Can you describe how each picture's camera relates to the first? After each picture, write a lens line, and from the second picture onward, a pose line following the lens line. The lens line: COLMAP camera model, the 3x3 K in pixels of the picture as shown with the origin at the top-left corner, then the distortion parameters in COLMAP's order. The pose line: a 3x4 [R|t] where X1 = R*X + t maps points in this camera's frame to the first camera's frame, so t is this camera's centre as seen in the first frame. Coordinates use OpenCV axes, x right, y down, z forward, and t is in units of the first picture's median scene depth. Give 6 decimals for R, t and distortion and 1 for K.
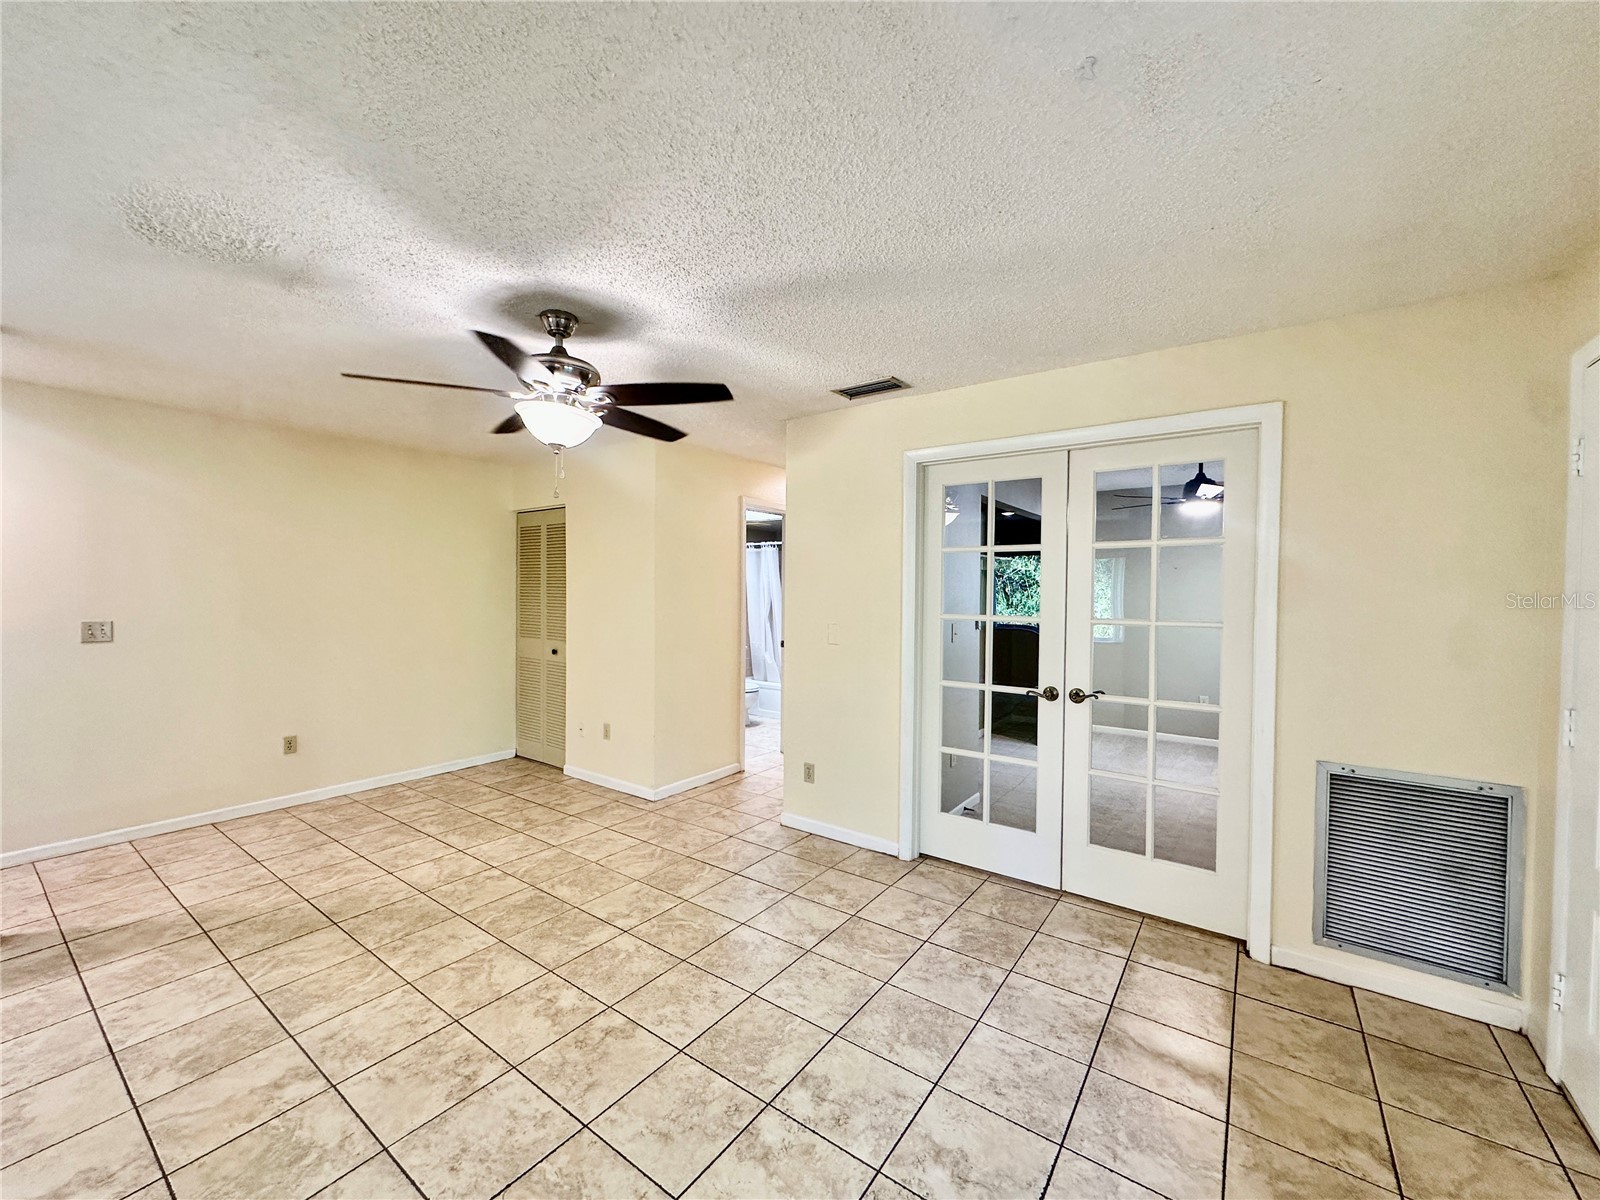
lens RADIAL K [[638.2, 0, 794.0], [0, 638.2, 602.3], [0, 0, 1]] dist [-0.004321, 0.001828]
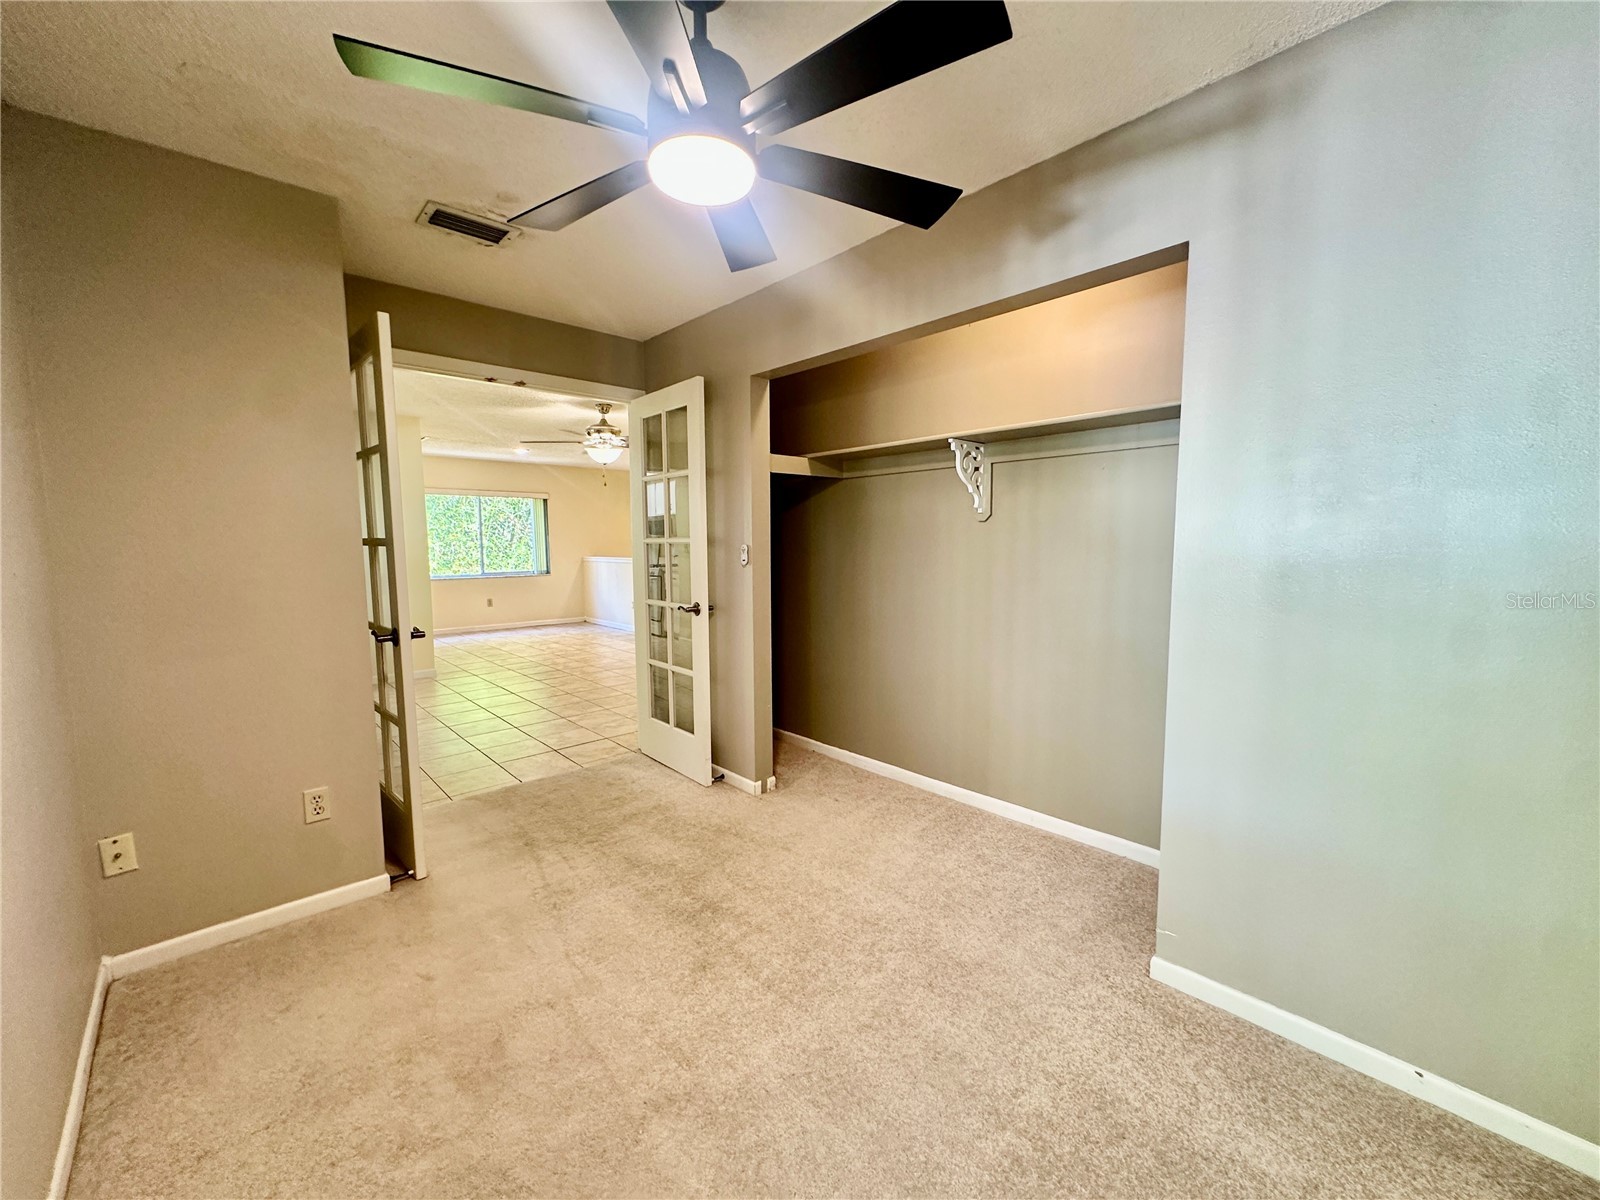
lens RADIAL K [[638.2, 0, 807.5], [0, 638.2, 595.4], [0, 0, 1]] dist [-0.004321, 0.001828]
pose [[-0.179048, 0.073630, -0.981081, 1.339500], [-0.018166, 0.996778, 0.078123, 0.026879], [0.983673, 0.031810, -0.177134, 1.597161]]
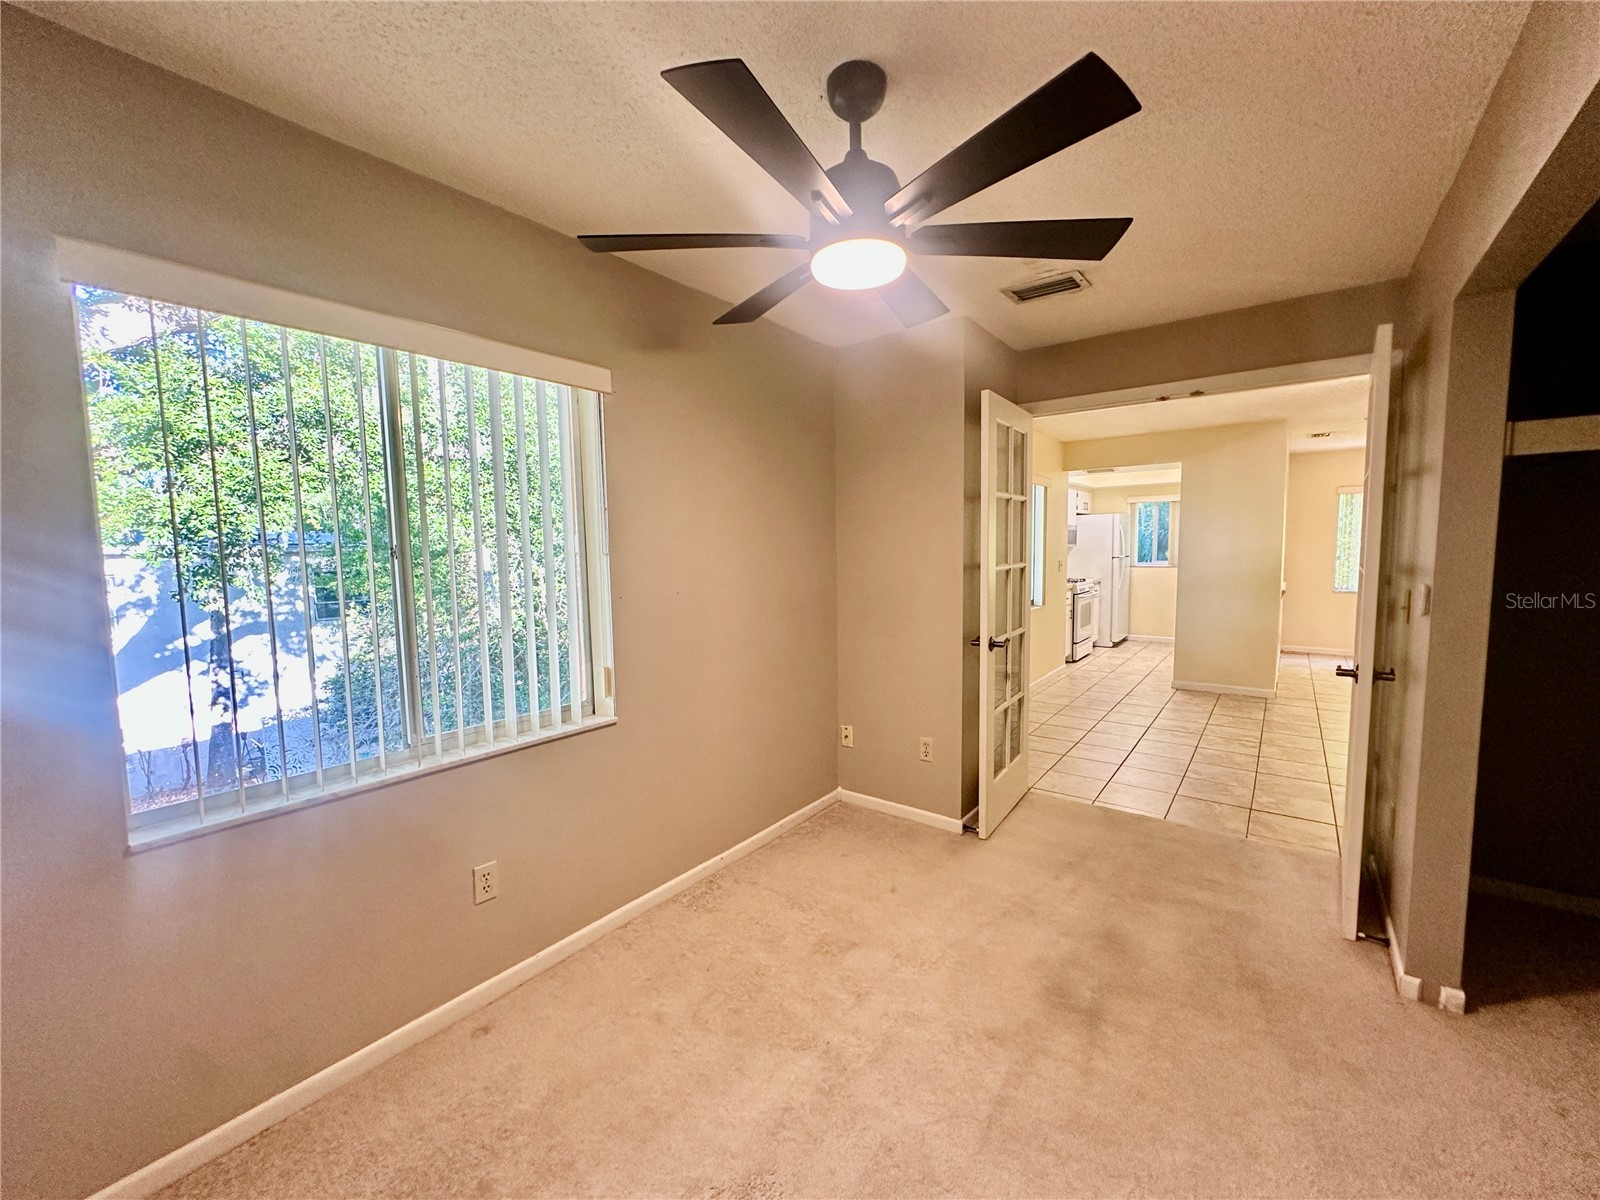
lens RADIAL K [[638.2, 0, 794.6], [0, 638.2, 594.7], [0, 0, 1]] dist [-0.004321, 0.001828]
pose [[-0.999410, 0.001681, 0.034299, 0.946223], [0.004871, 0.995640, 0.093149, -0.019120], [-0.033993, 0.093261, -0.995061, 1.939143]]
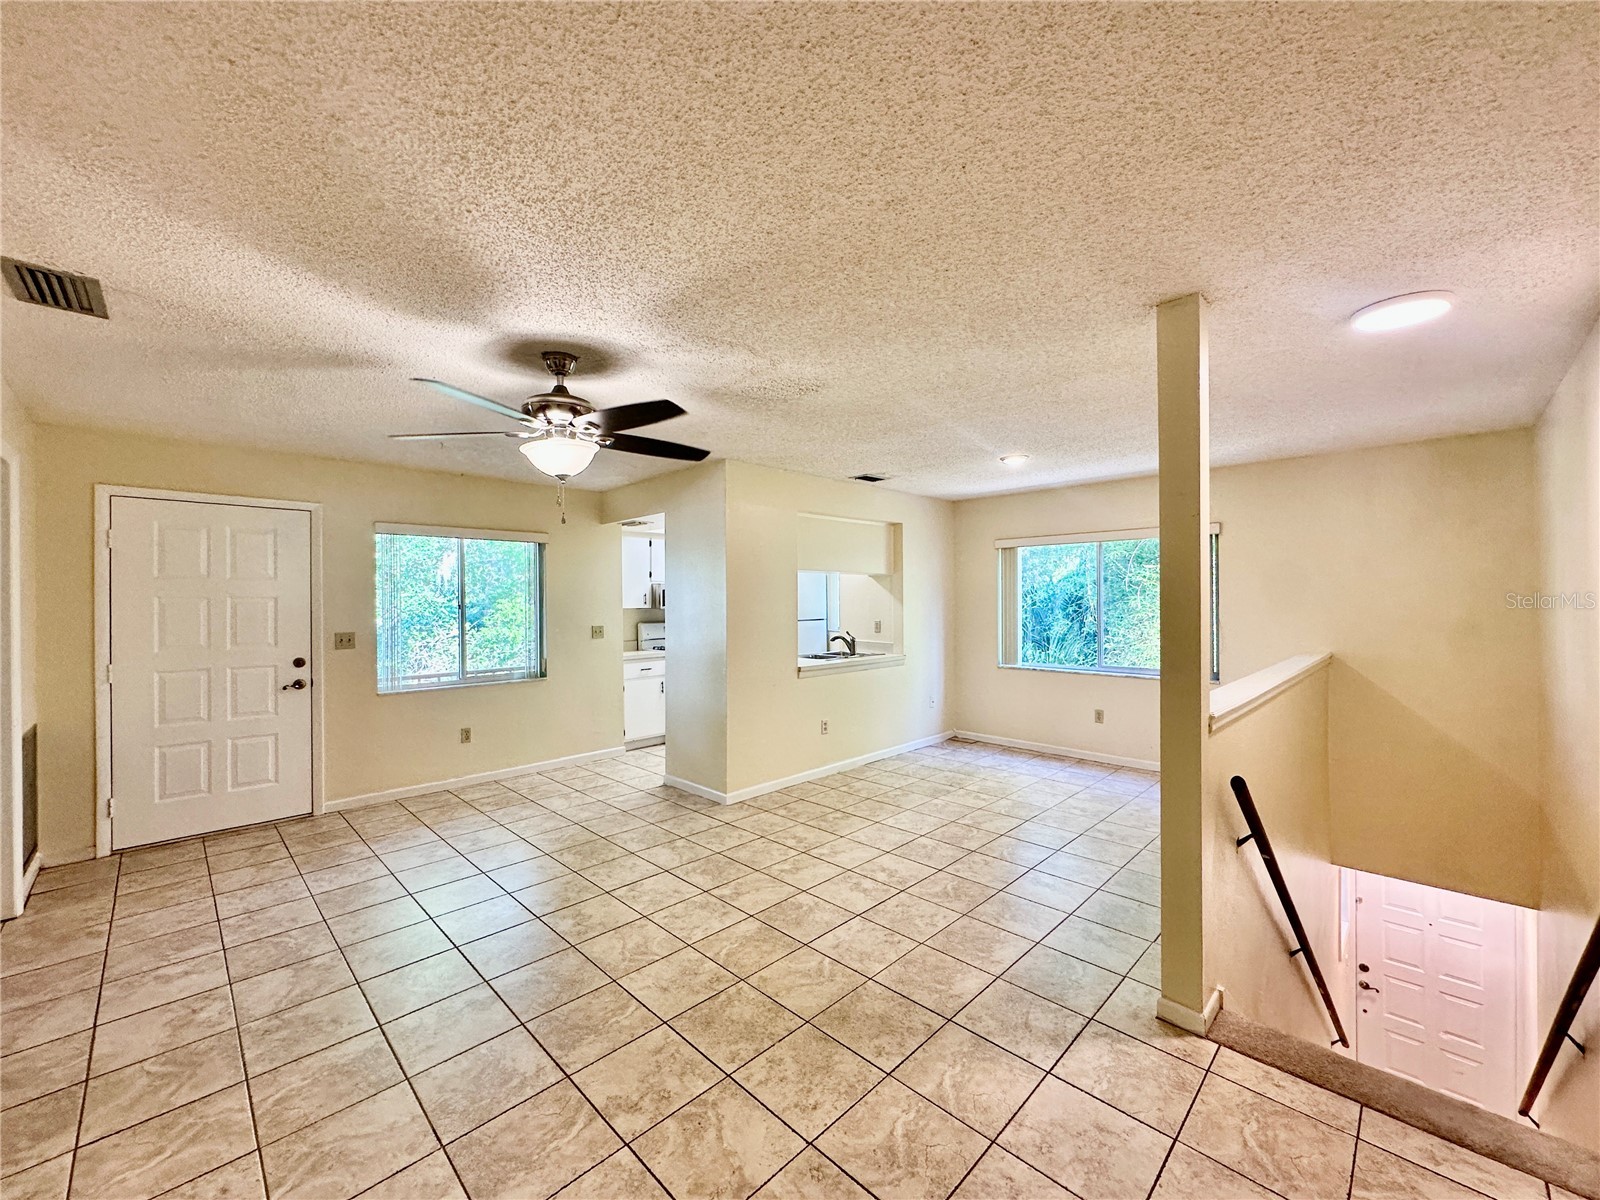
lens RADIAL K [[638.2, 0, 793.0], [0, 638.2, 602.3], [0, 0, 1]] dist [-0.004321, 0.001828]
pose [[-0.987492, -0.003303, 0.157634, -0.700204], [0.000233, 0.999749, 0.022411, -0.040532], [-0.157668, 0.022168, -0.987243, 1.515631]]
